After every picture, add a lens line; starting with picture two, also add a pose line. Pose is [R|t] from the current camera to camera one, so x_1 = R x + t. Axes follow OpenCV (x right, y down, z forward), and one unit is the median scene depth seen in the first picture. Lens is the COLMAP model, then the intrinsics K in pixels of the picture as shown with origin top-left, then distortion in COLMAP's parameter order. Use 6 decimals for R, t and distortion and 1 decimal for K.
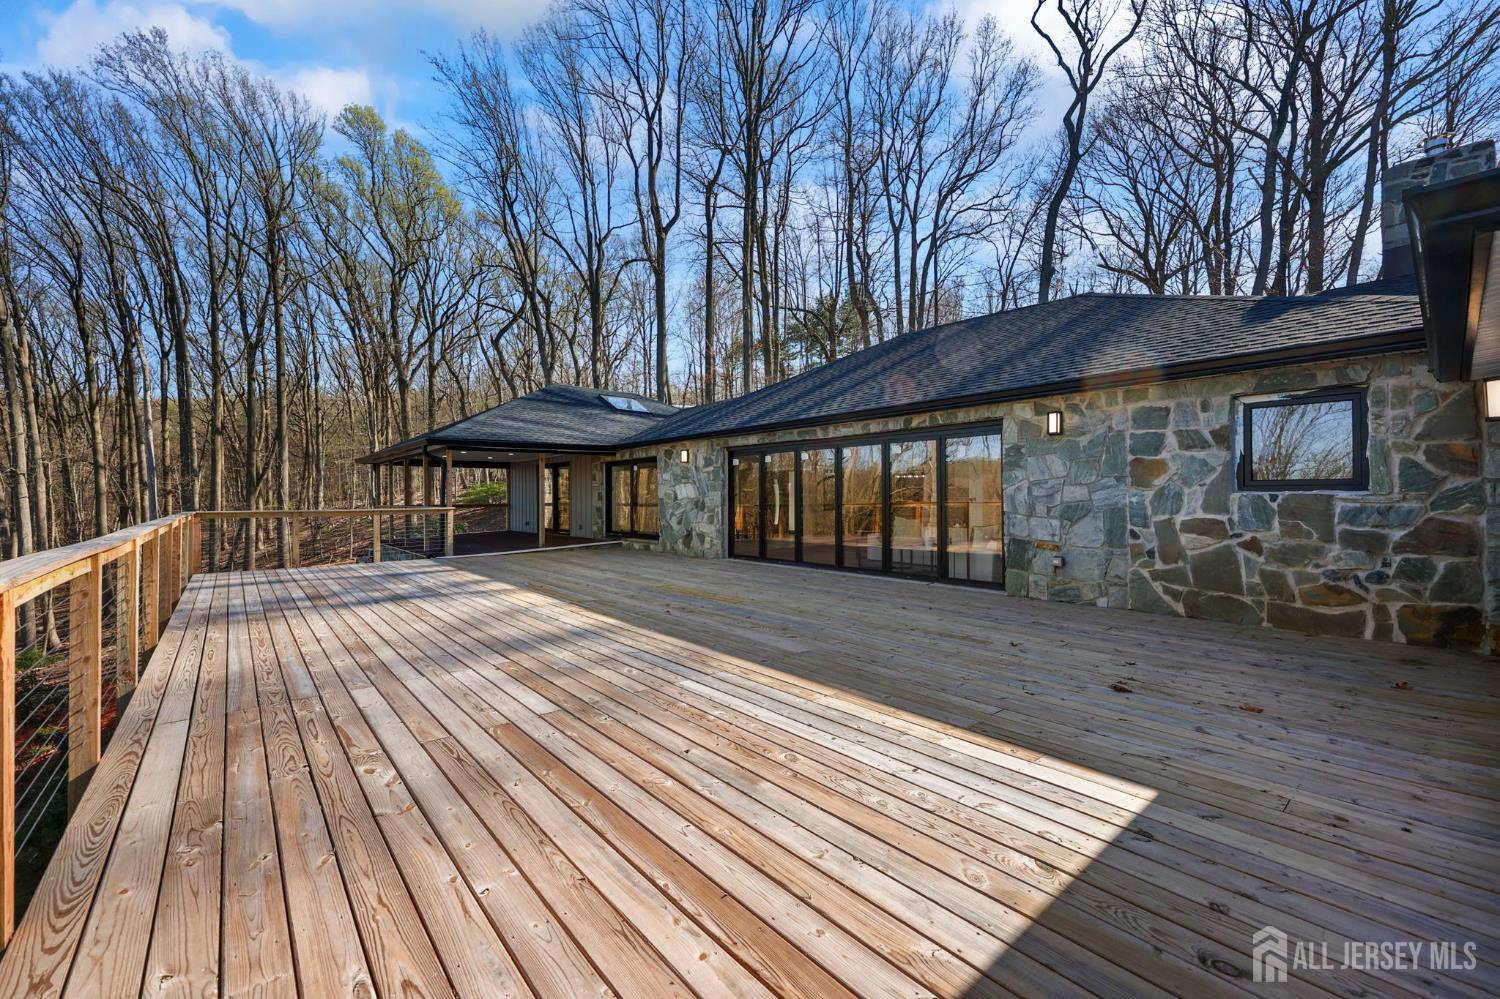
lens RADIAL K [[601.5, 0, 750.0], [0, 601.5, 499.5], [0, 0, 1]] dist [-0.020704, 0.000771]
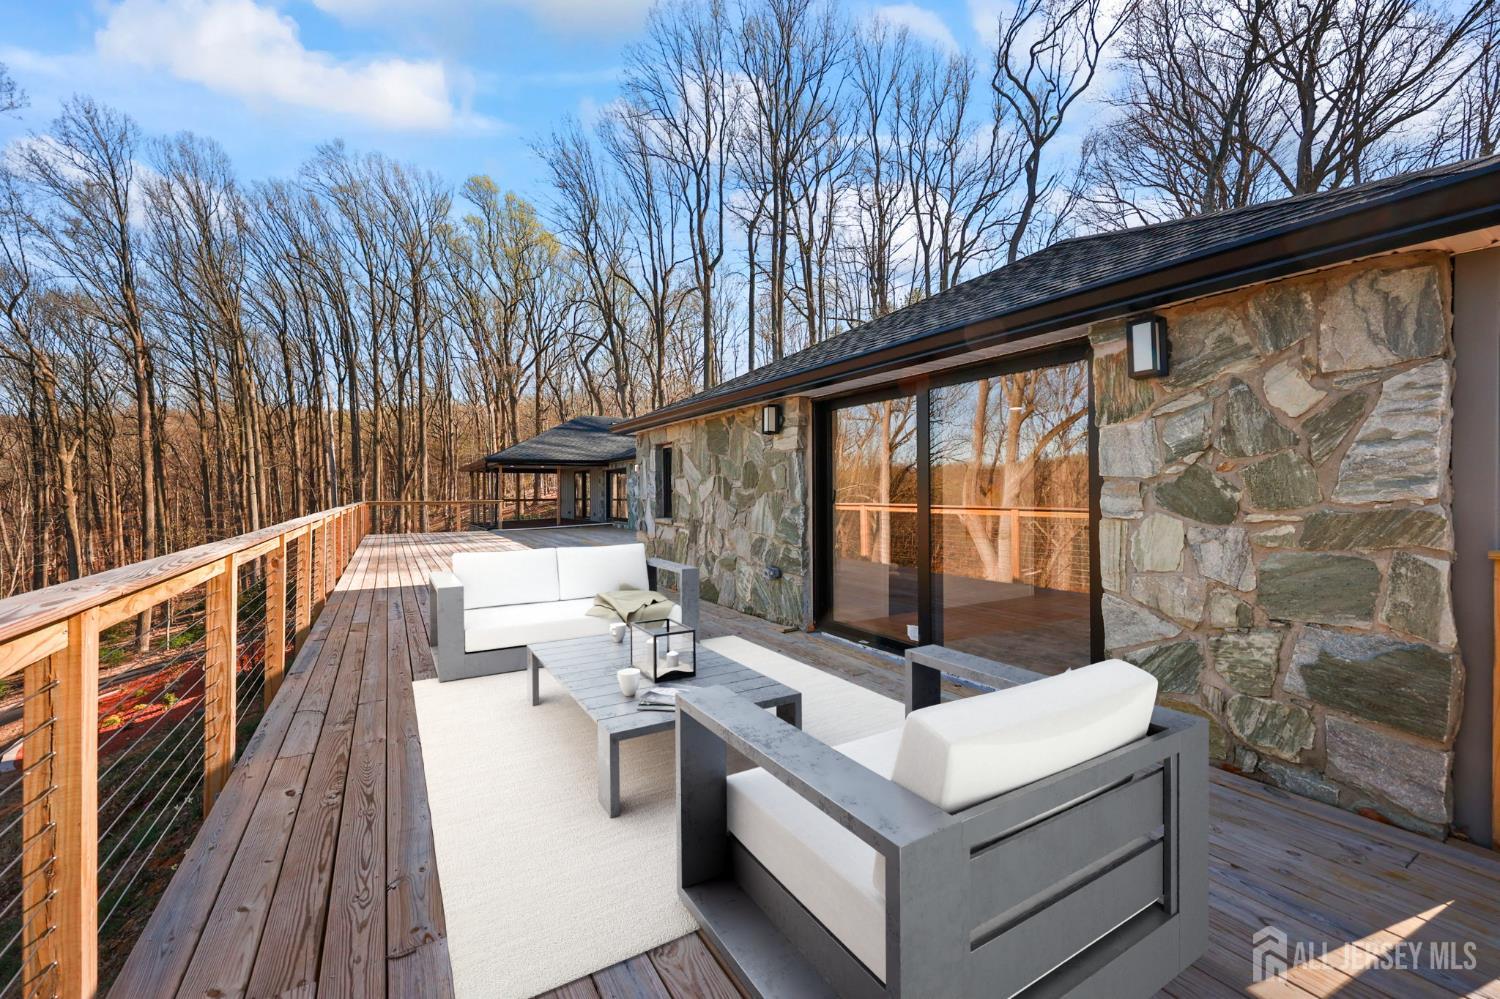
lens RADIAL K [[601.7, 0, 744.2], [0, 601.7, 495.7], [0, 0, 1]] dist [-0.028583, -0.000098]
pose [[0.983682, 0.001212, -0.179913, 0.104357], [-0.001029, 0.999999, 0.001111, -0.000863], [0.179914, -0.000908, 0.983682, -0.115790]]
